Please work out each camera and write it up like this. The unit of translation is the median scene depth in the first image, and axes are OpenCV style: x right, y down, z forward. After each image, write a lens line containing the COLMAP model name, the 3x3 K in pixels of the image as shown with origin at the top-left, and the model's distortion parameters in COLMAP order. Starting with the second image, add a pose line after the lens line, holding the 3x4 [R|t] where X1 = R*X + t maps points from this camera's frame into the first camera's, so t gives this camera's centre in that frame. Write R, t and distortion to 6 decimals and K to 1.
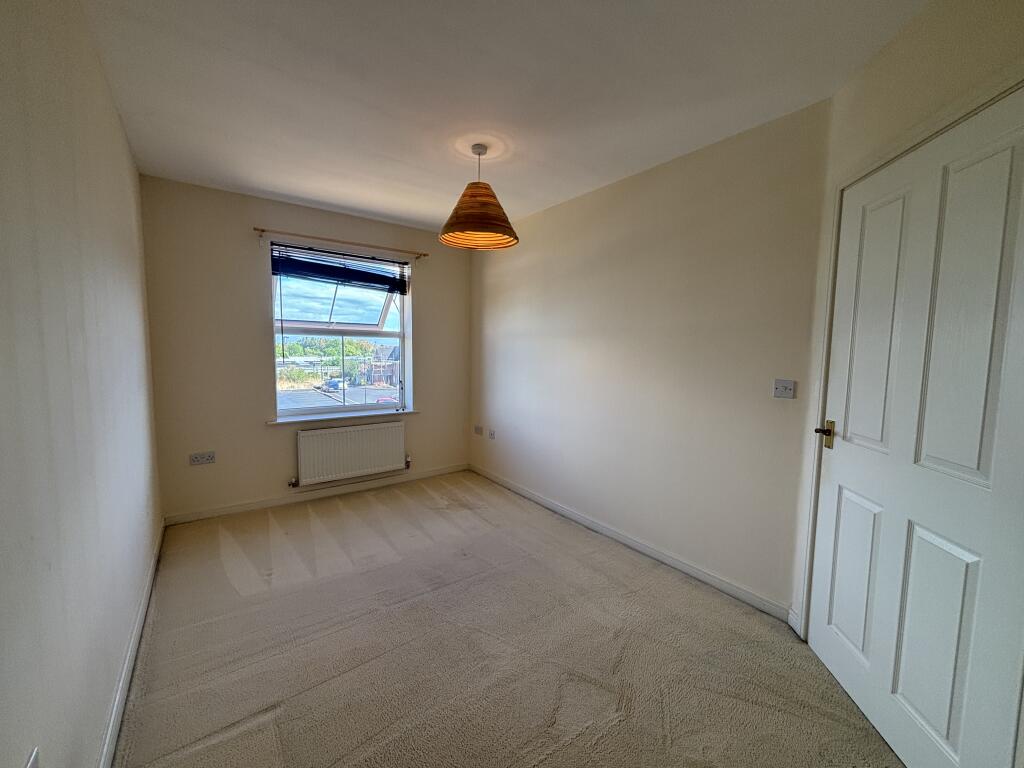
lens RADIAL K [[413.7, 0, 519.8], [0, 413.7, 383.6], [0, 0, 1]] dist [0.009913, -0.001270]
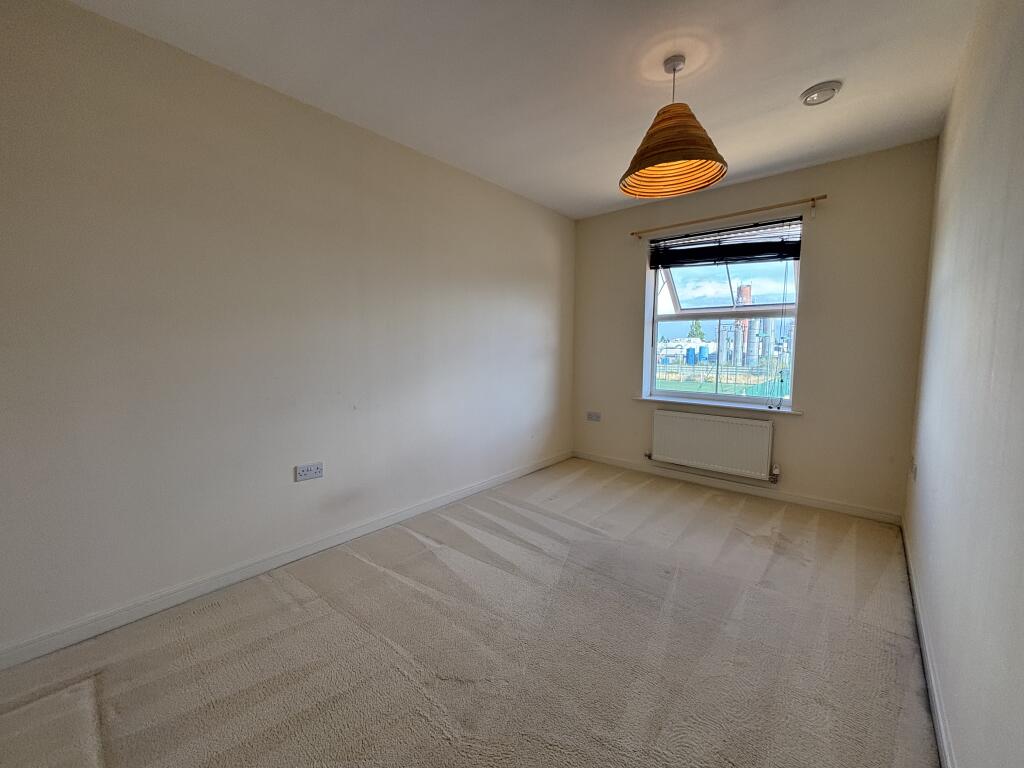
lens RADIAL K [[413.7, 0, 505.7], [0, 413.7, 388.7], [0, 0, 1]] dist [0.009913, -0.001270]
pose [[0.222374, 0.097800, -0.970044, 0.418718], [-0.073837, 0.993788, 0.083268, -0.001937], [0.972162, 0.053108, 0.228213, 0.351632]]
